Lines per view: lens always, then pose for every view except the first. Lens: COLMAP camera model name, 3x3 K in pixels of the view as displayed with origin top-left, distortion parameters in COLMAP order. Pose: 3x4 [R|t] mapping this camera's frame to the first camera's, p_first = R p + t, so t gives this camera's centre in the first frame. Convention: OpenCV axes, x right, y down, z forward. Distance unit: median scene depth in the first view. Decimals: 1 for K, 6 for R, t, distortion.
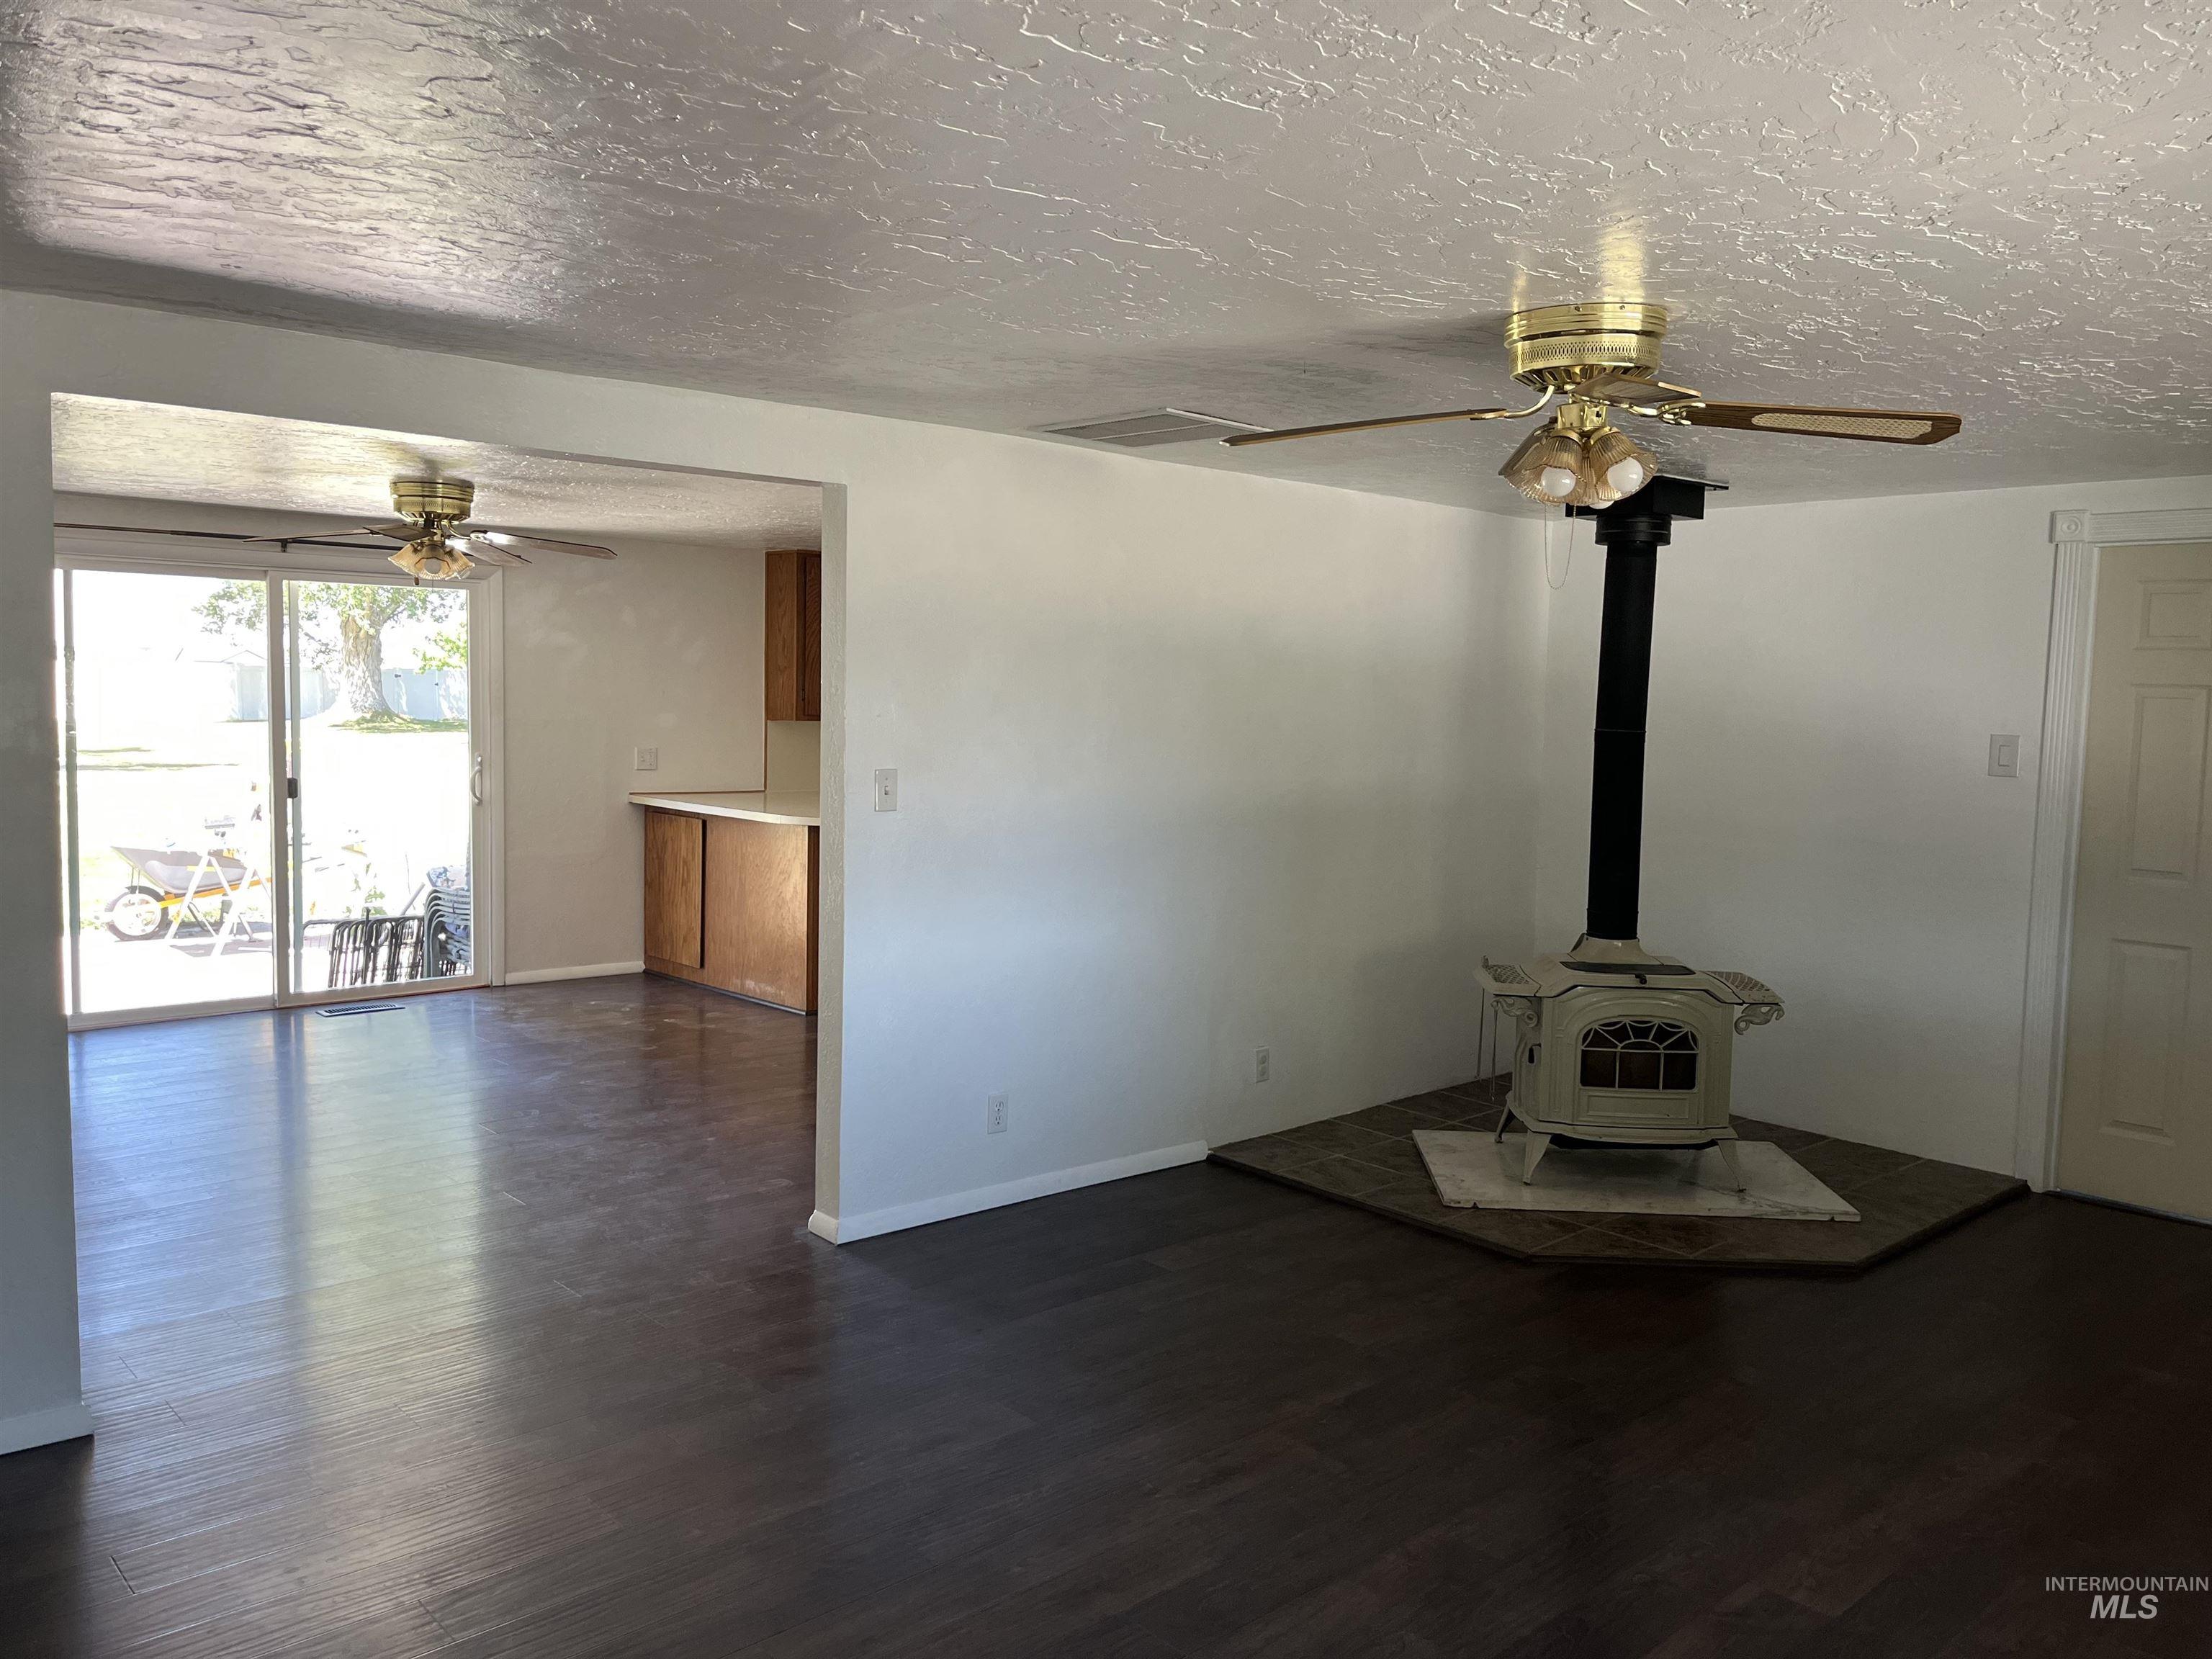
lens RADIAL K [[1675.6, 0, 1114.2], [0, 1675.6, 809.8], [0, 0, 1]] dist [0.073251, -0.098734]
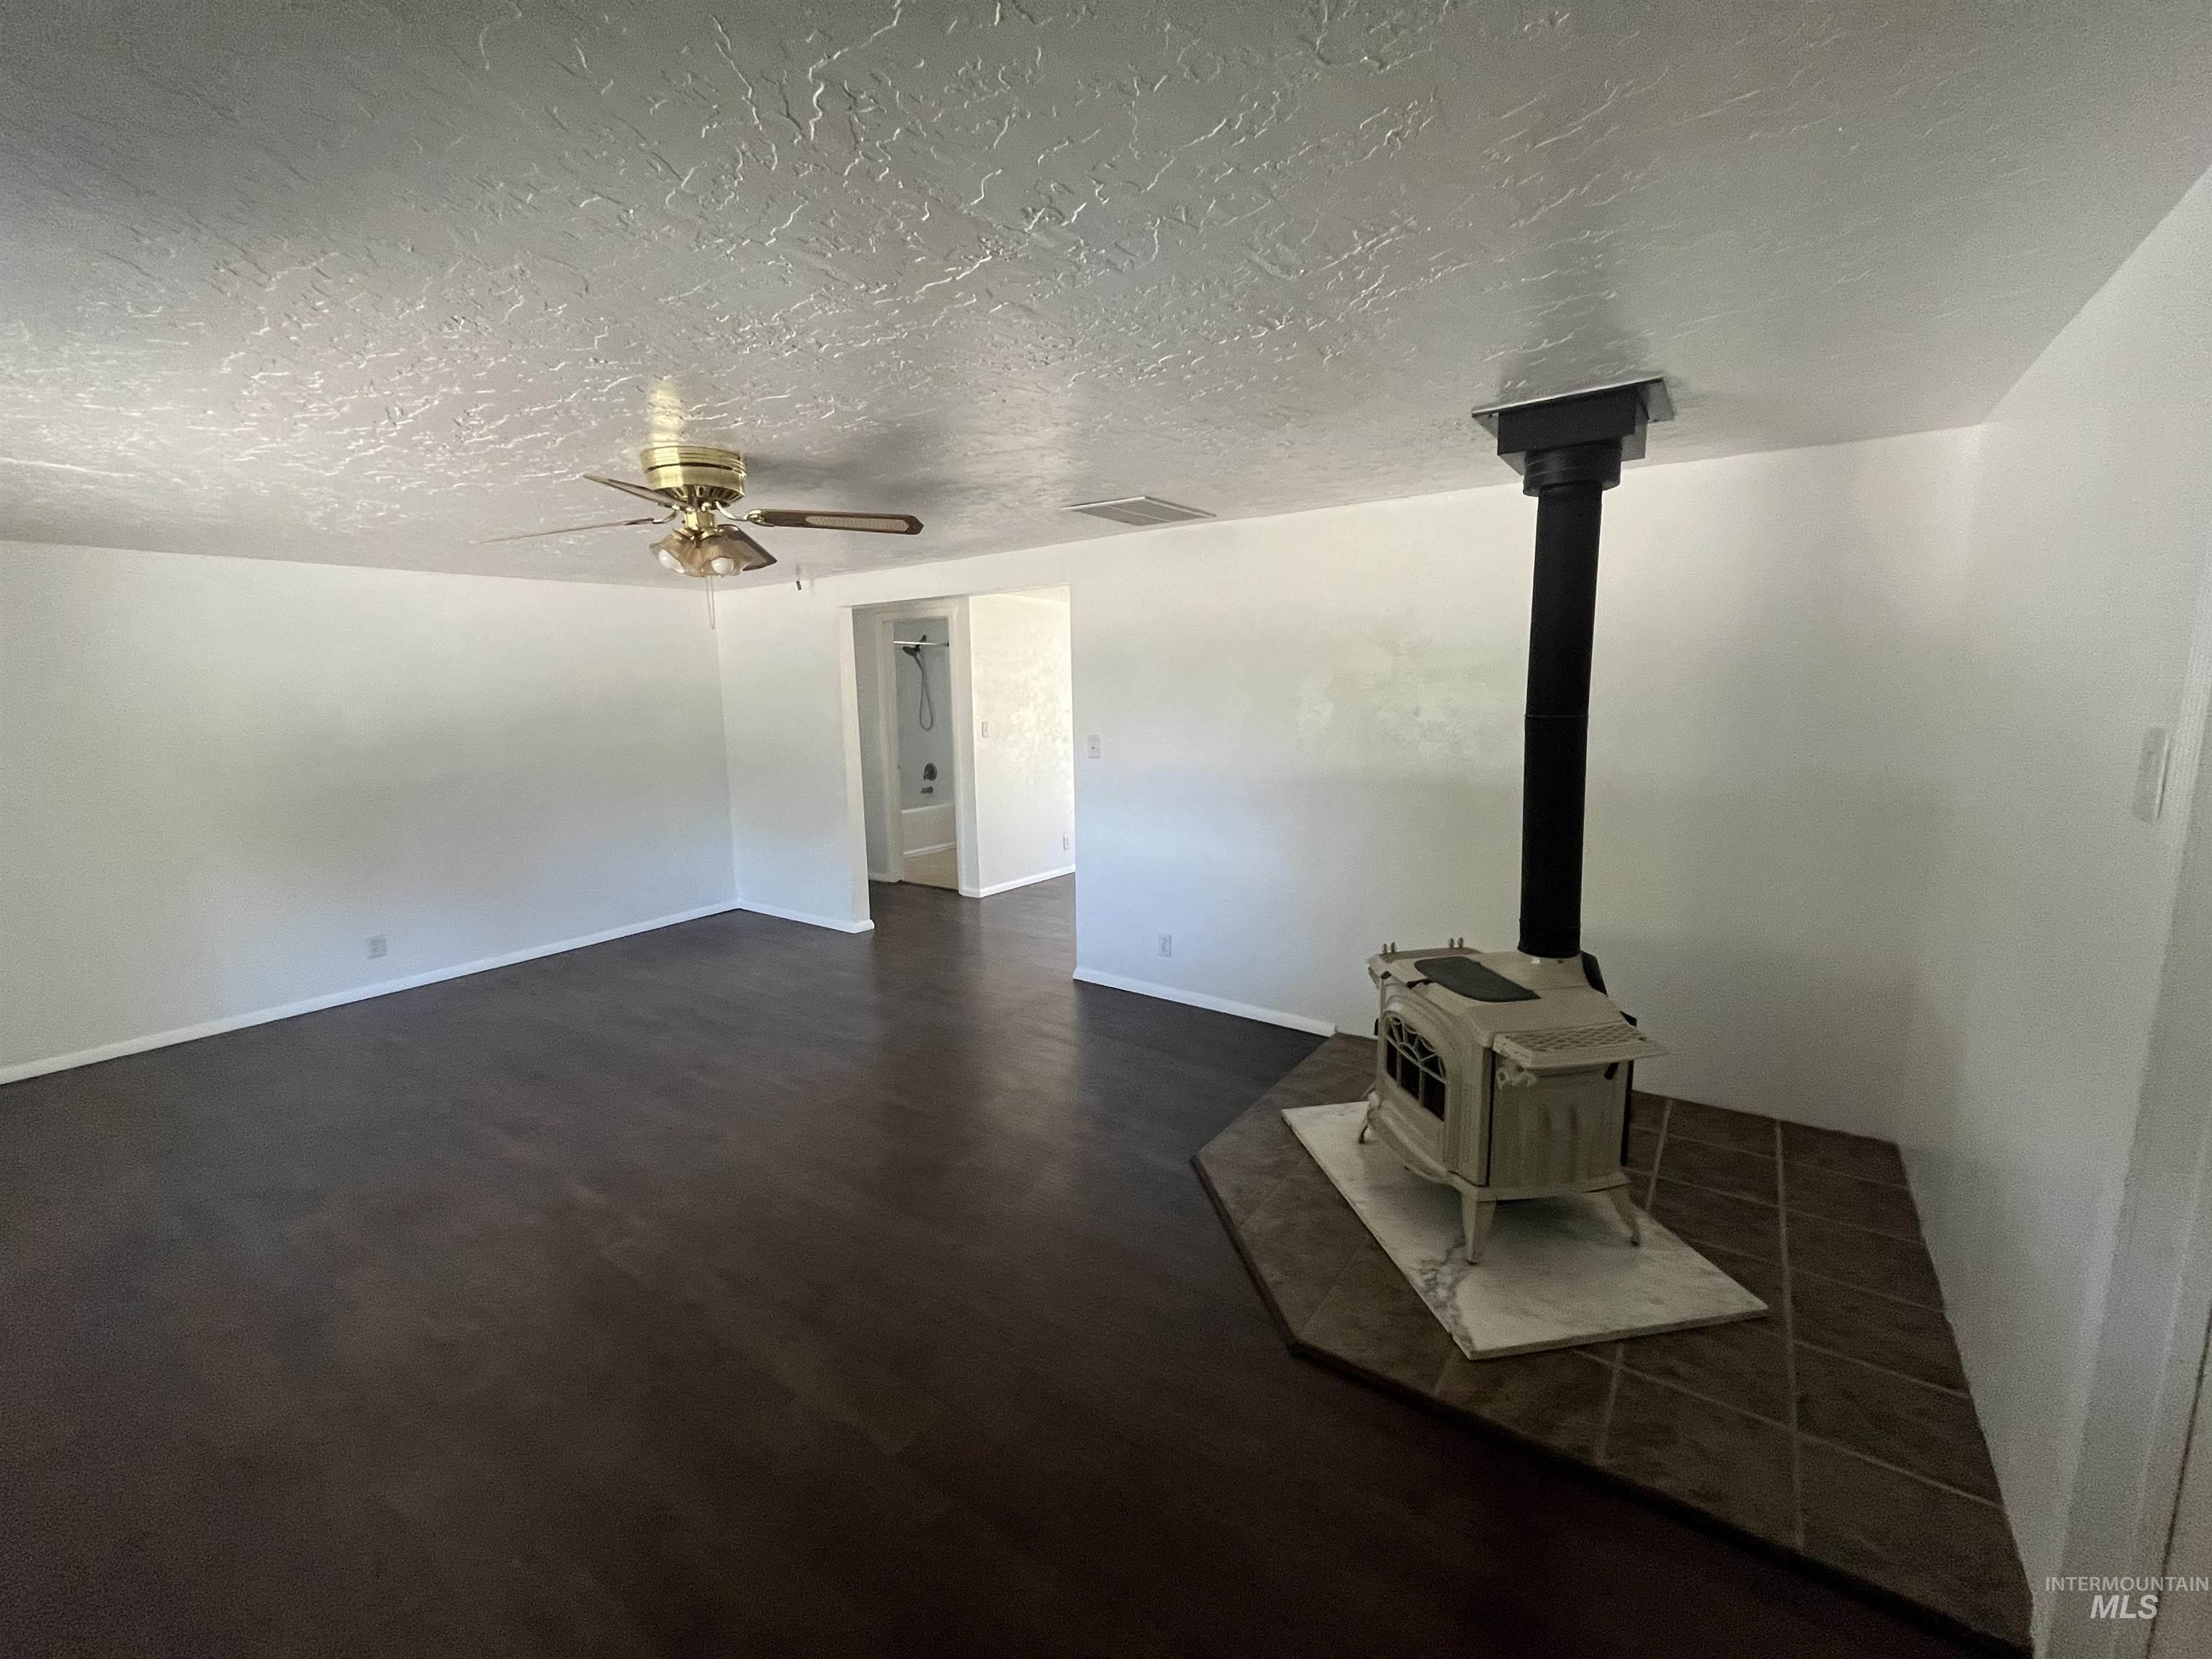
lens RADIAL K [[900.2, 0, 1095.7], [0, 900.2, 825.8], [0, 0, 1]] dist [-0.004803, 0.000522]
pose [[0.204675, 0.120977, -0.971325, 0.784975], [-0.046004, 0.992425, 0.113911, -0.035795], [0.977748, 0.021370, 0.208690, 0.760210]]
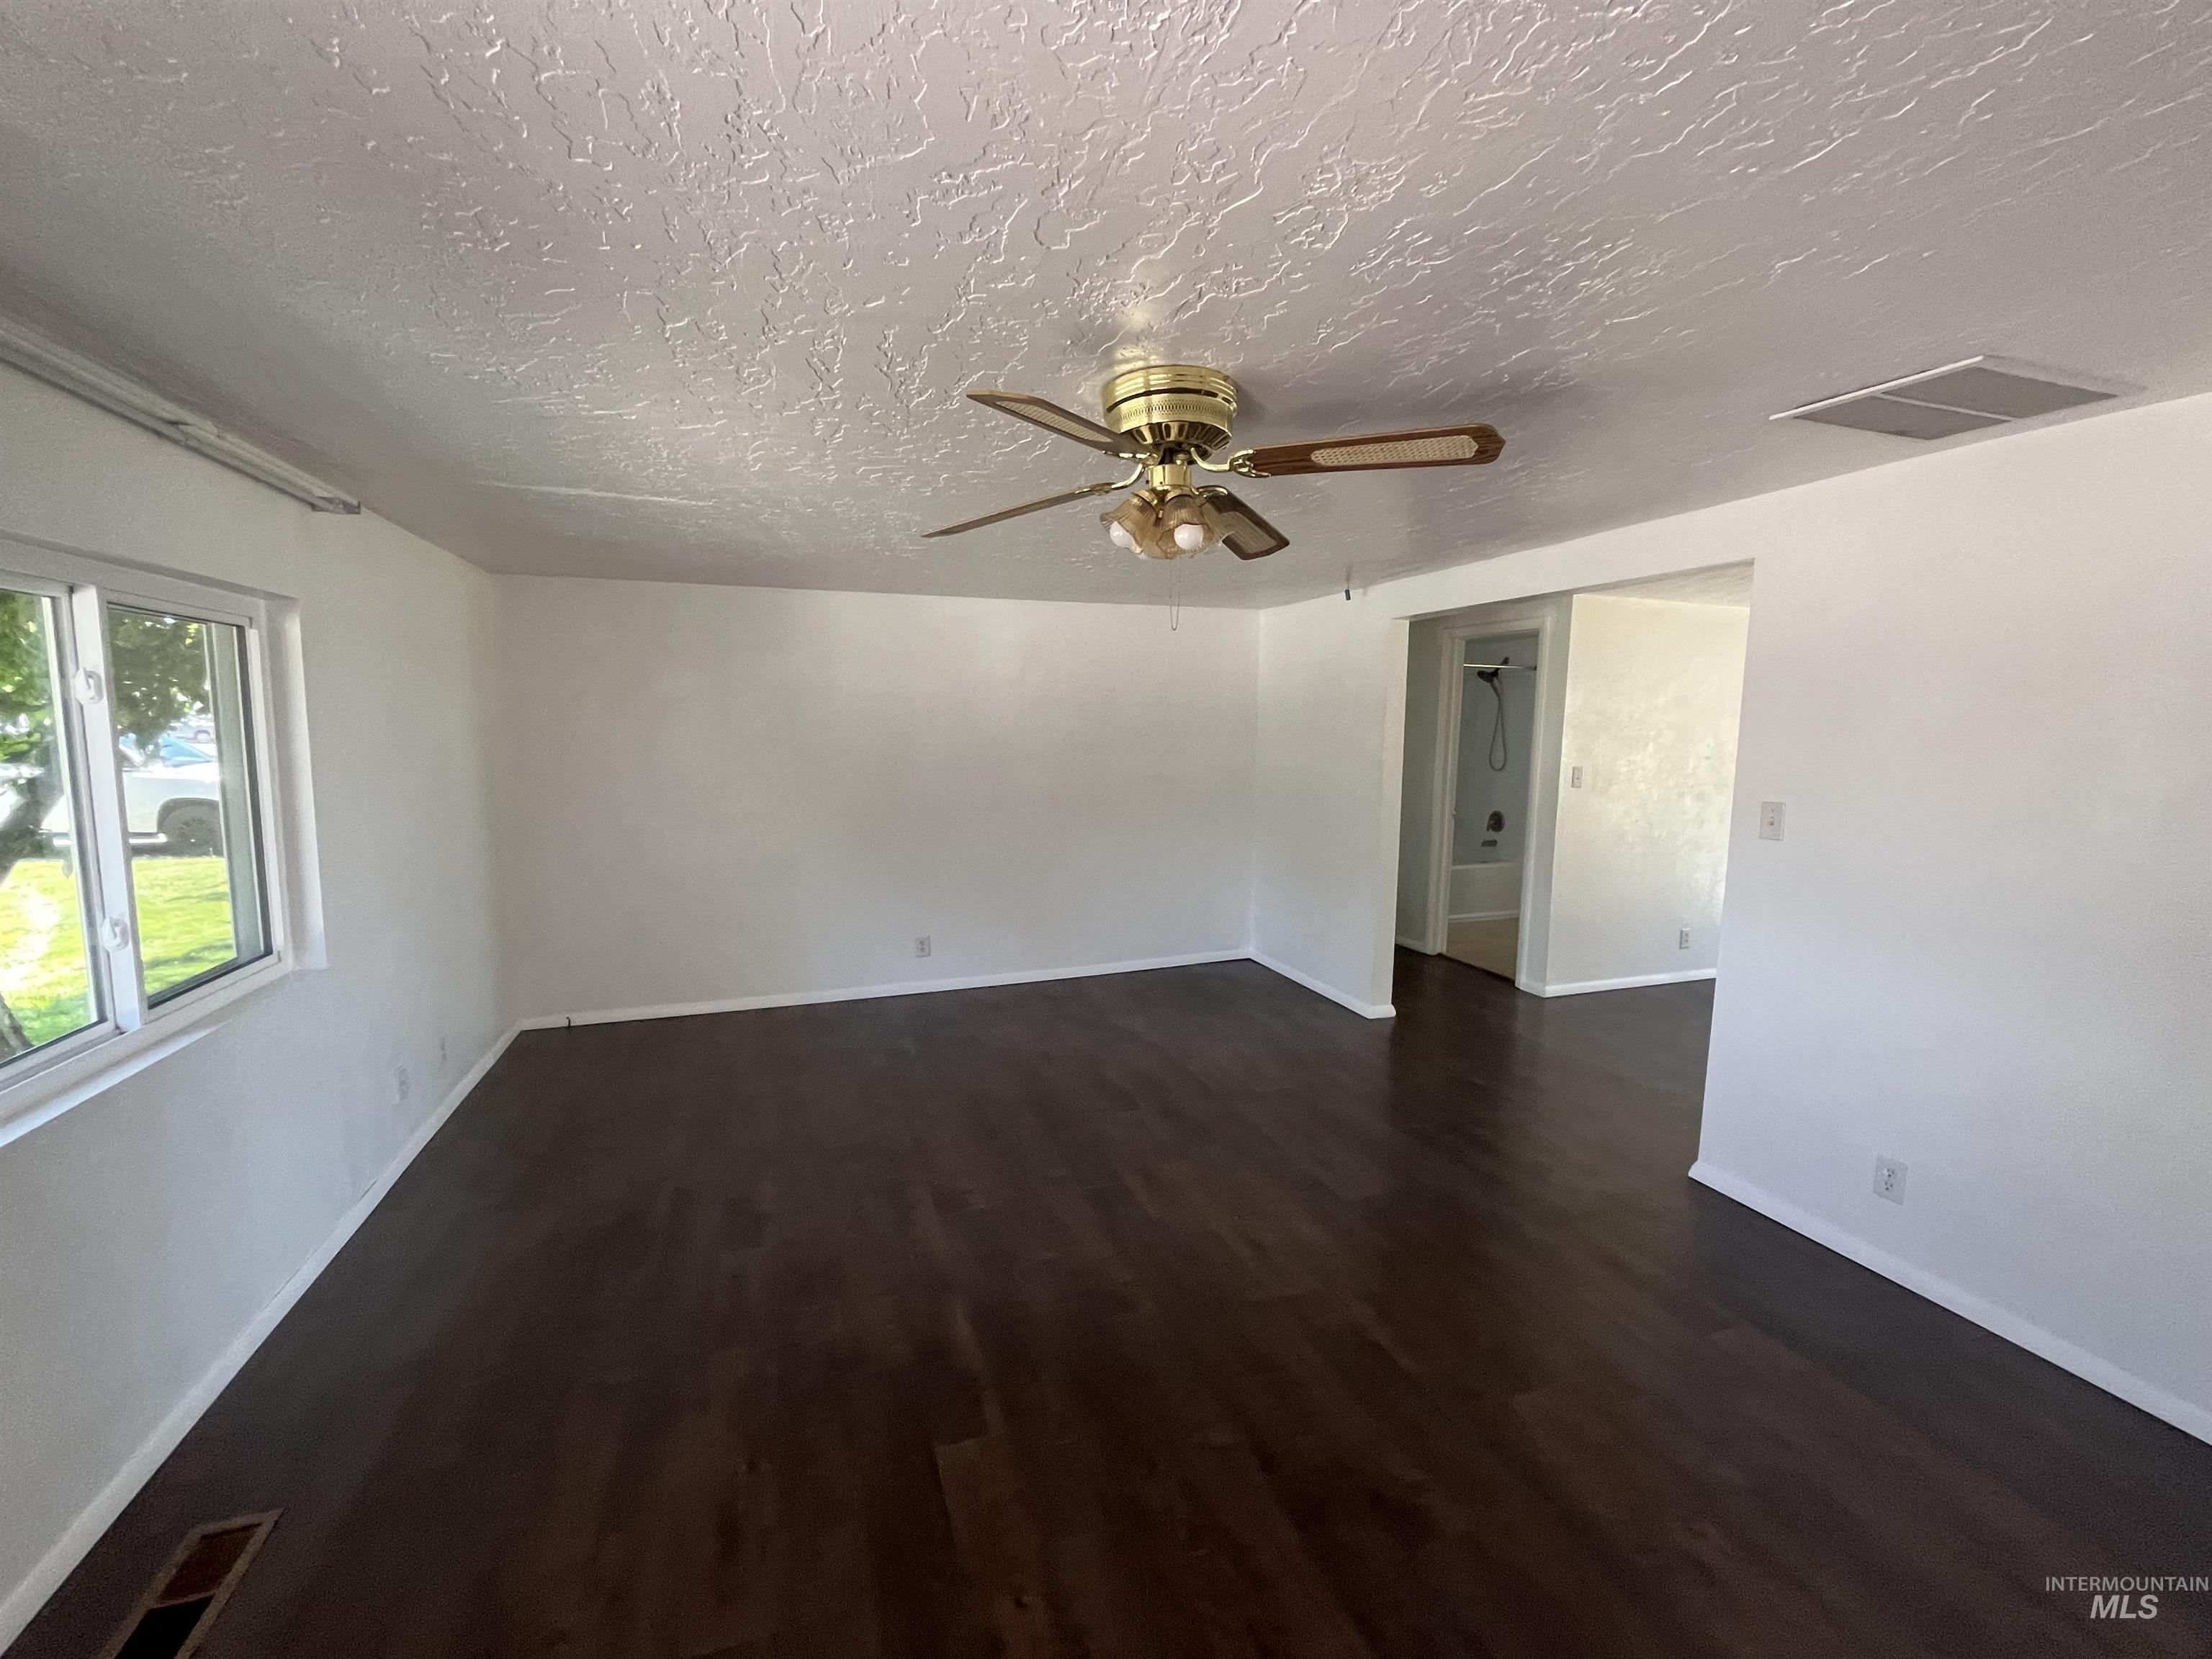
lens RADIAL K [[900.5, 0, 1114.9], [0, 900.5, 832.0], [0, 0, 1]] dist [0.042586, -0.033984]
pose [[-0.374060, 0.085728, -0.923434, 0.565132], [-0.083741, 0.988529, 0.125693, -0.042252], [0.923616, 0.124346, -0.362590, 0.774741]]
